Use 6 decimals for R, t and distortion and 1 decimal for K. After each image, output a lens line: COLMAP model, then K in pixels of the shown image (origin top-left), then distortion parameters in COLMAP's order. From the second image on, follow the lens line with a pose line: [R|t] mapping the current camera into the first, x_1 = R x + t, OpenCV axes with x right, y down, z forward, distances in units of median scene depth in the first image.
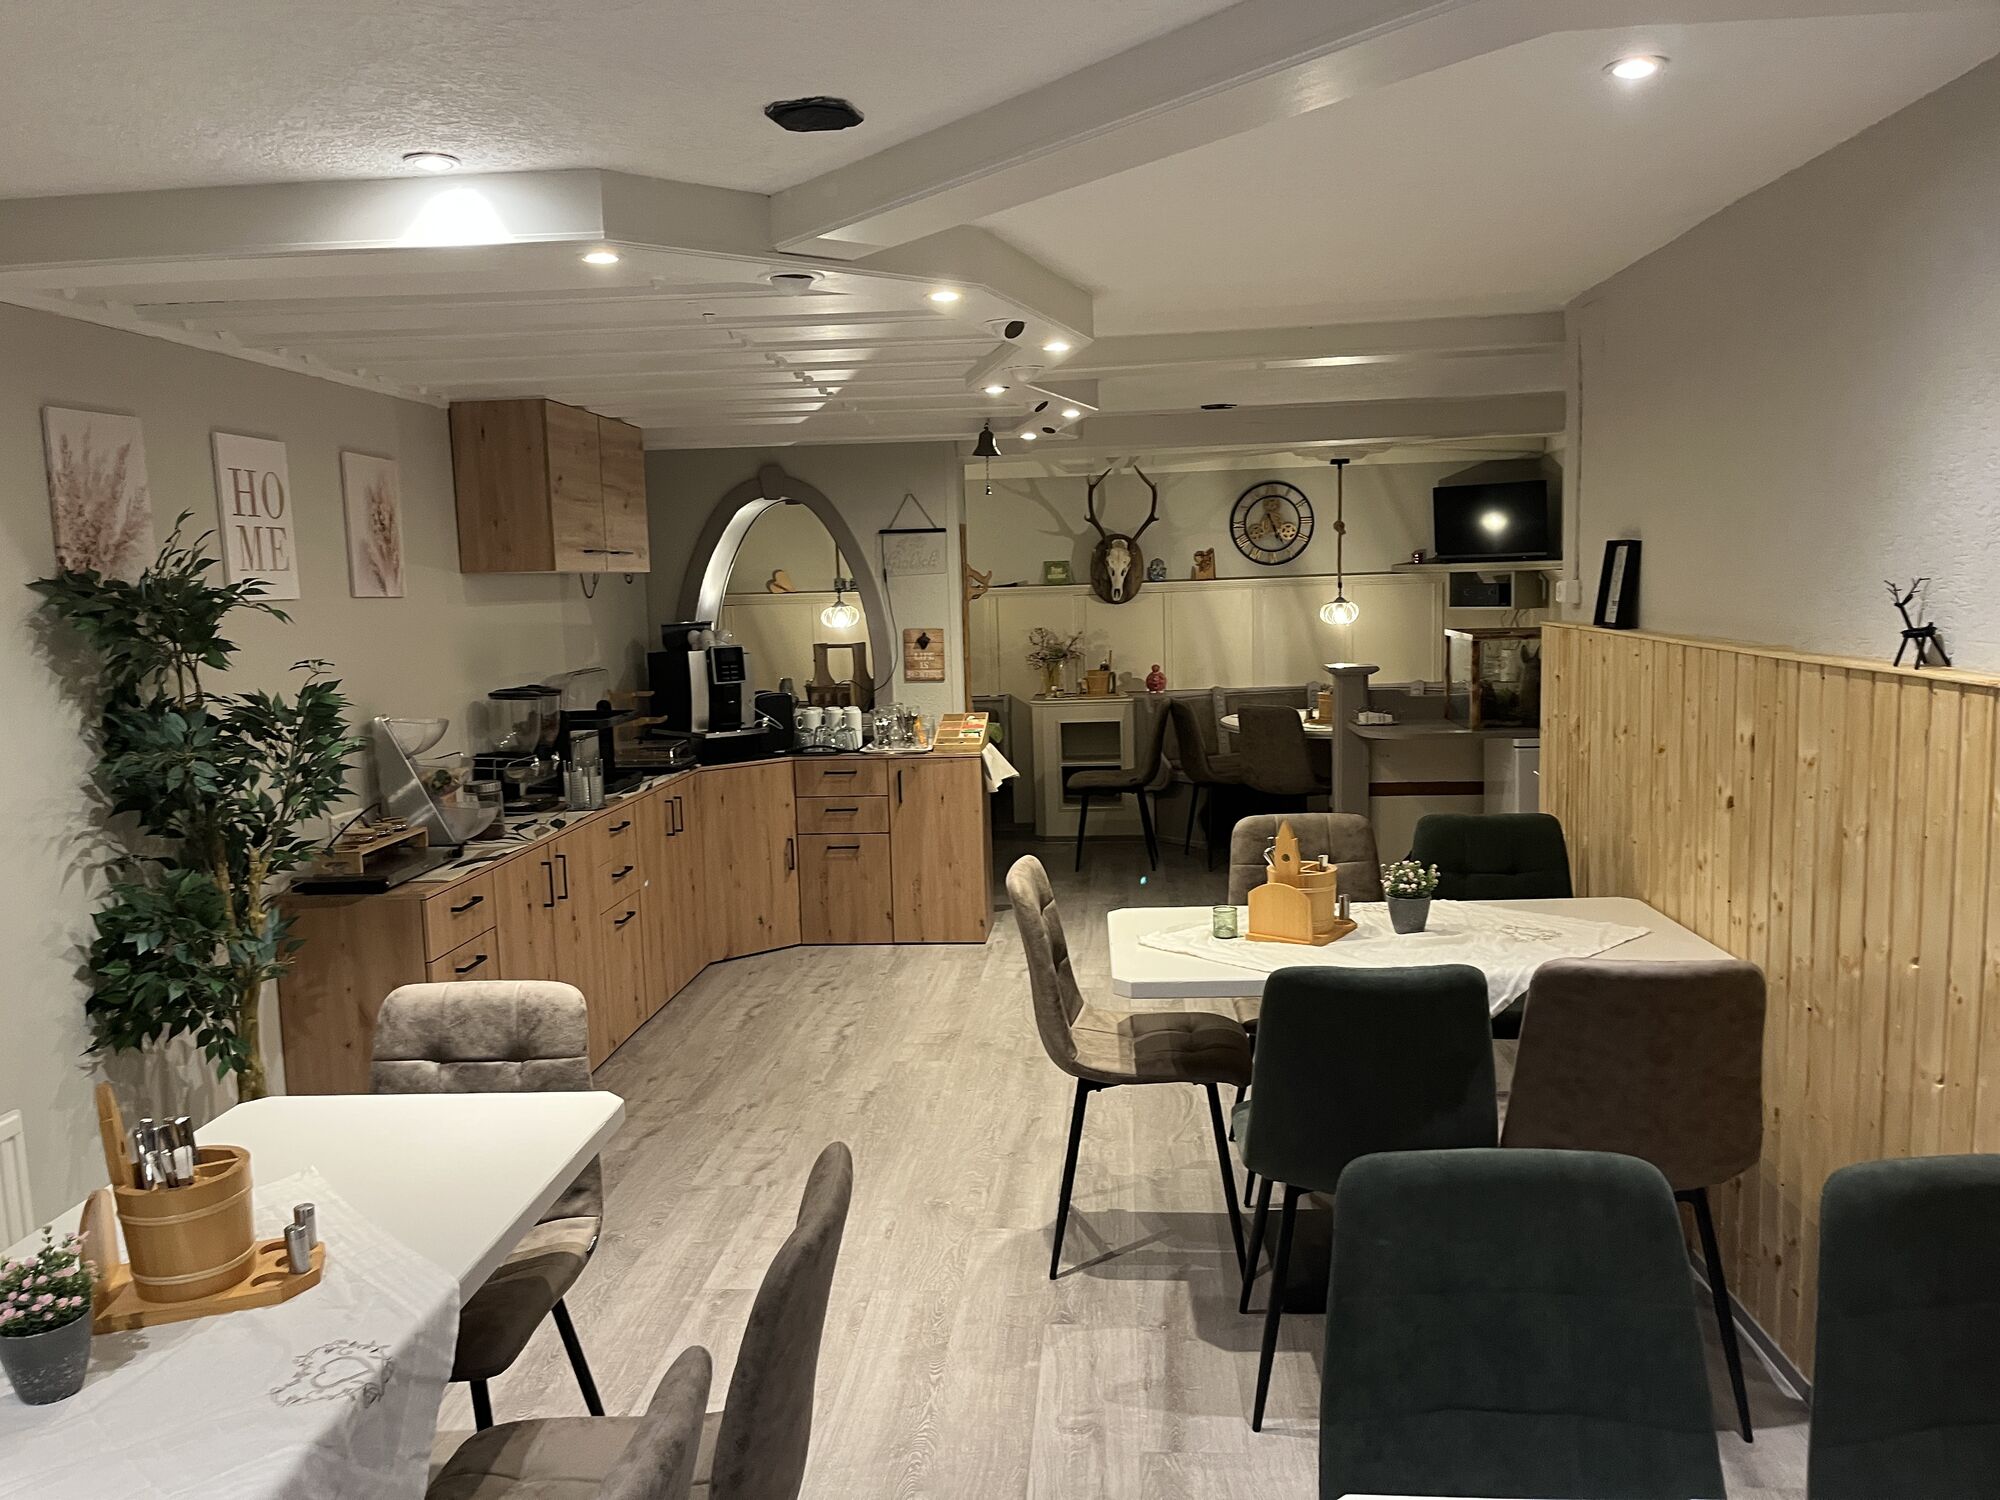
lens RADIAL K [[1535.9, 0, 998.4], [0, 1535.9, 752.6], [0, 0, 1]] dist [0.036851, 0.005816]
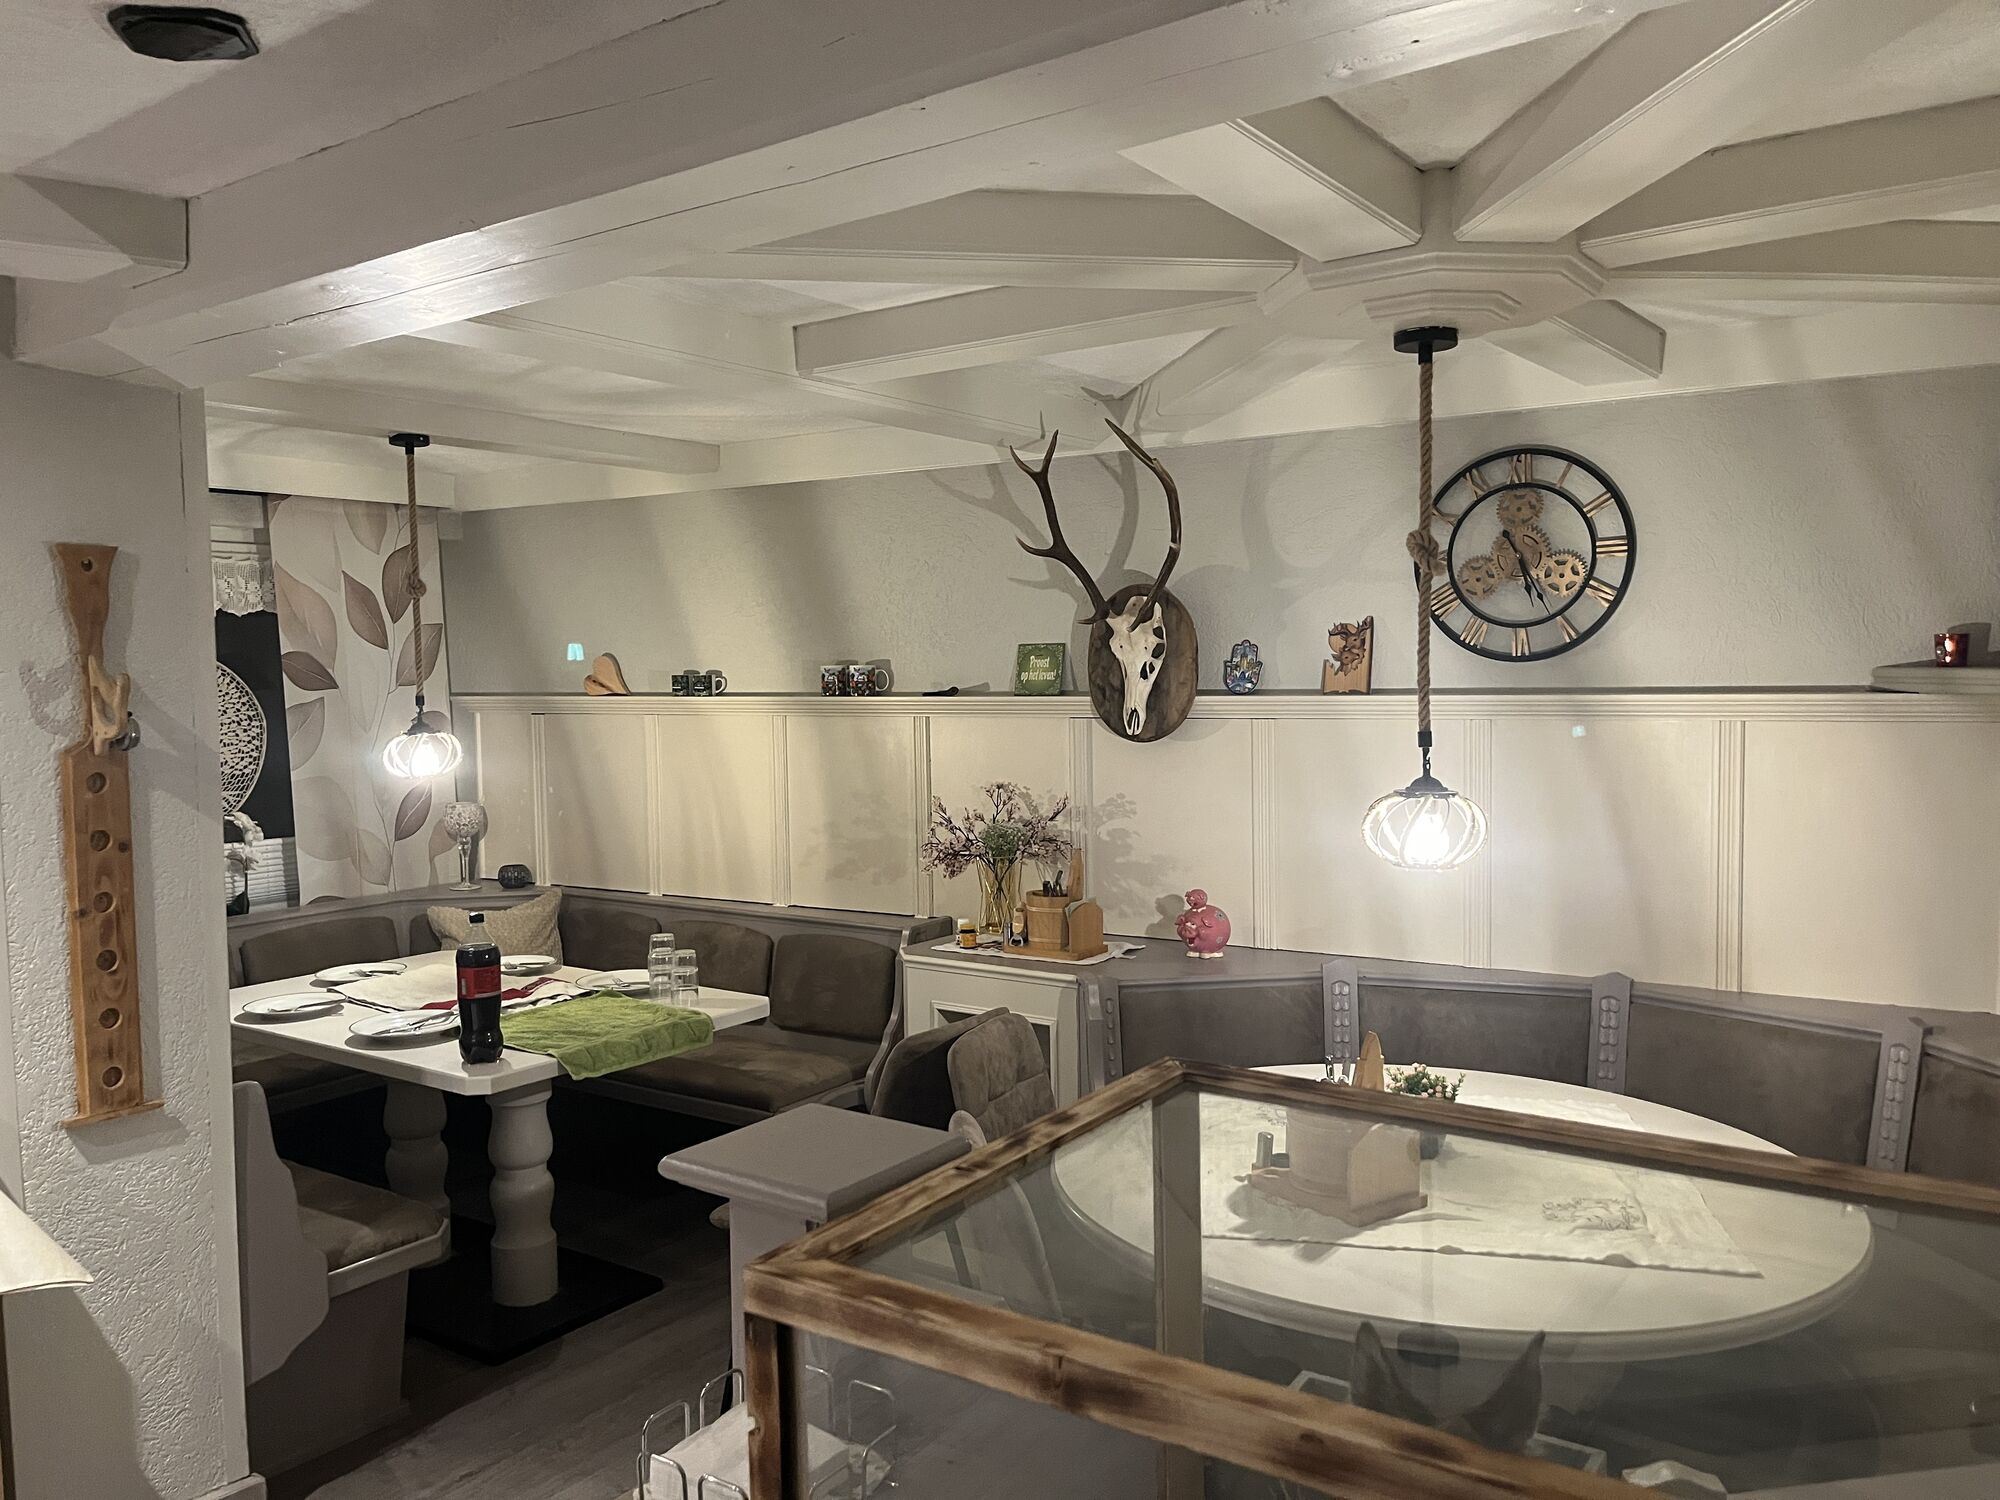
lens RADIAL K [[1535.9, 0, 1002.7], [0, 1535.9, 753.6], [0, 0, 1]] dist [0.036851, 0.005816]
pose [[0.864964, 0.048883, -0.499448, 0.262381], [-0.069578, 0.997314, -0.022886, -0.080337], [0.496988, 0.054546, 0.866042, 0.596242]]
